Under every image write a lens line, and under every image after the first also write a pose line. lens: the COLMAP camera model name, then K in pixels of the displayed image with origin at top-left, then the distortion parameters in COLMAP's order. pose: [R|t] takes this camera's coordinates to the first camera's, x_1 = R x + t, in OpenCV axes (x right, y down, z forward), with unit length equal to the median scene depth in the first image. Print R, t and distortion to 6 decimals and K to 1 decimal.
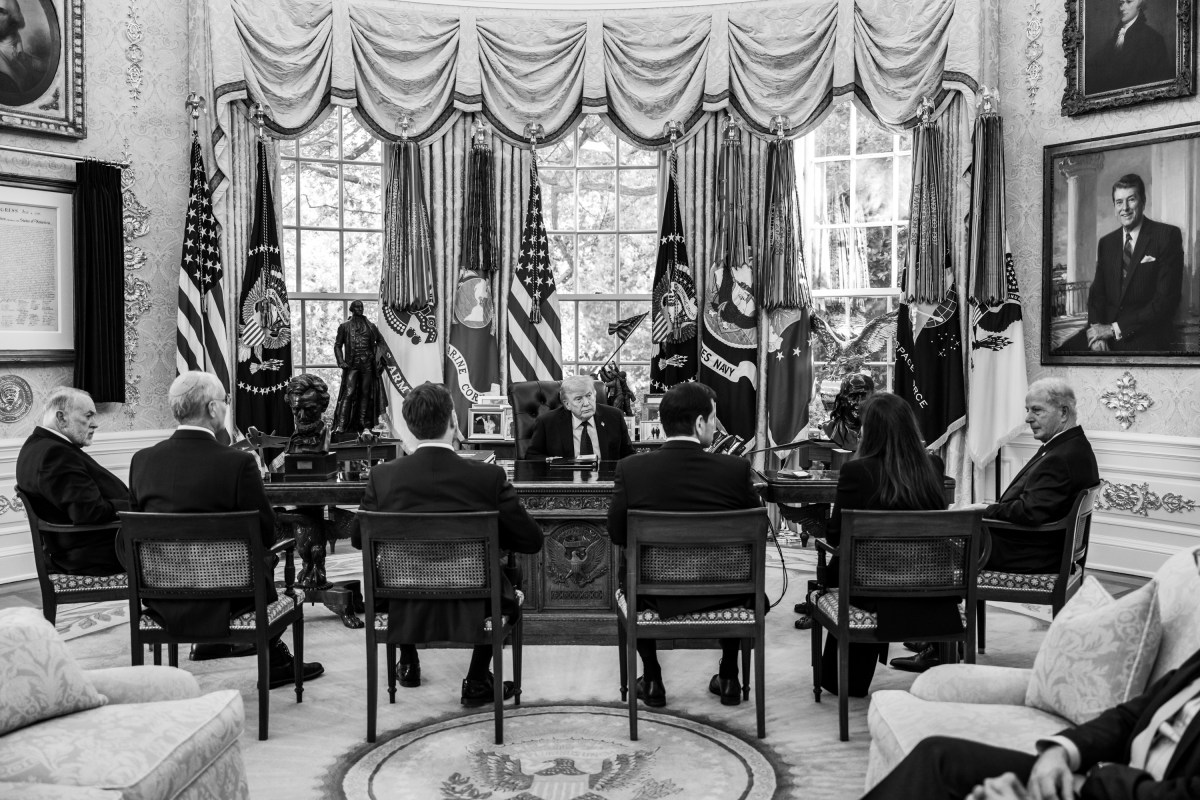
lens RADIAL K [[1263.2, 0, 605.0], [0, 1263.2, 402.2], [0, 0, 1]] dist [-0.004772, 0.000000]
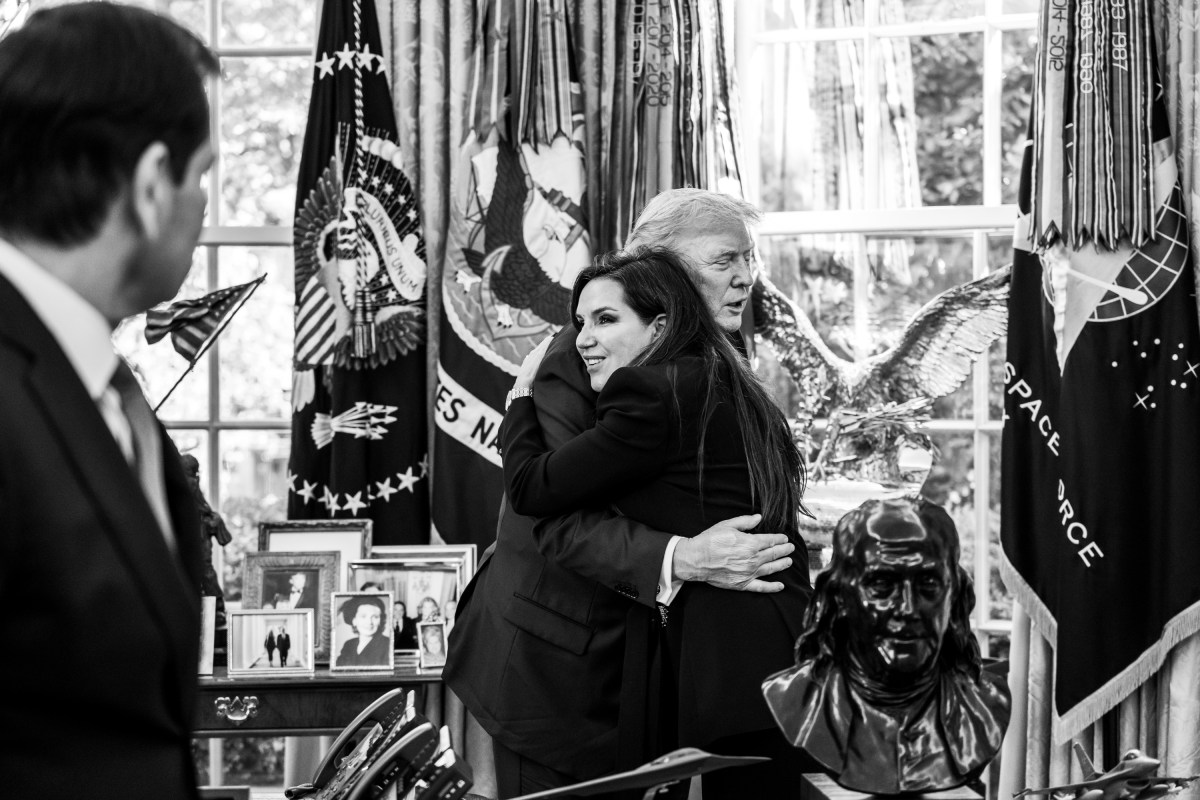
lens RADIAL K [[2419.8, 0, 603.8], [0, 2419.8, 401.4], [0, 0, 1]] dist [0.003623, 0.000000]
pose [[0.996689, -0.003175, 0.081251, 0.073298], [0.005434, 0.999604, -0.027601, -0.021058], [-0.081132, 0.027951, 0.996311, 0.373719]]
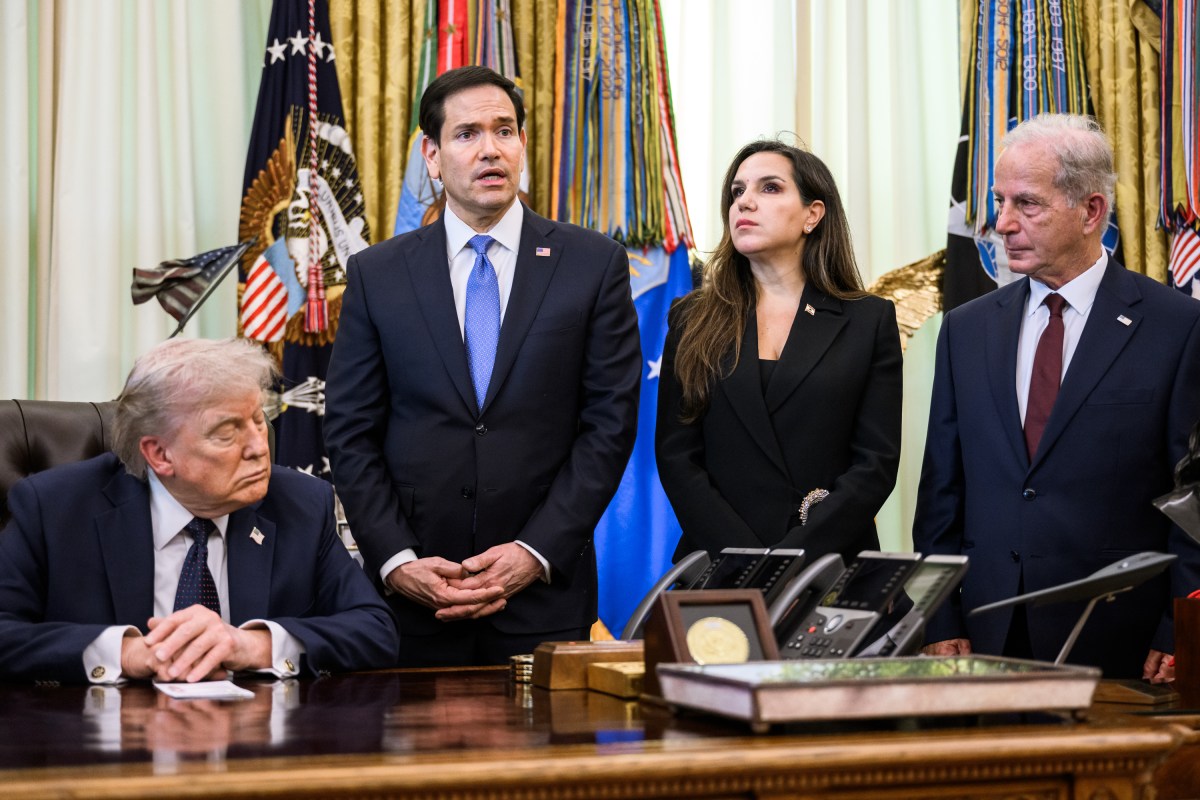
lens RADIAL K [[2137.9, 0, 627.1], [0, 2137.9, 393.8], [0, 0, 1]] dist [0.006259, 0.000000]
pose [[0.935047, 0.016192, 0.354154, -0.075776], [0.019367, 0.995132, -0.096631, 0.026960], [-0.353995, 0.097214, 0.930181, 0.456518]]
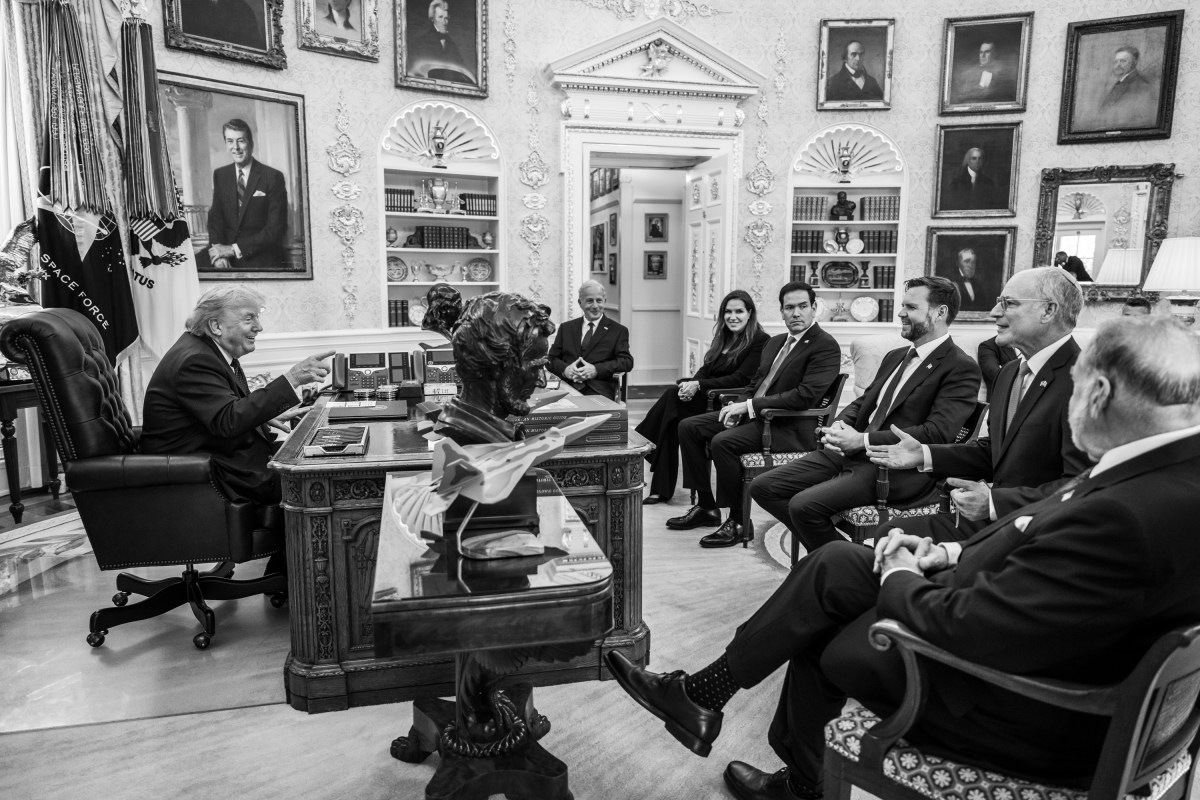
lens RADIAL K [[807.2, 0, 603.4], [0, 807.2, 403.1], [0, 0, 1]] dist [0.004733, 0.001504]
pose [[-0.264993, -0.147812, 0.952854, -0.403985], [0.046483, 0.985074, 0.165737, -0.022515], [-0.963129, 0.088210, -0.254167, 0.788265]]
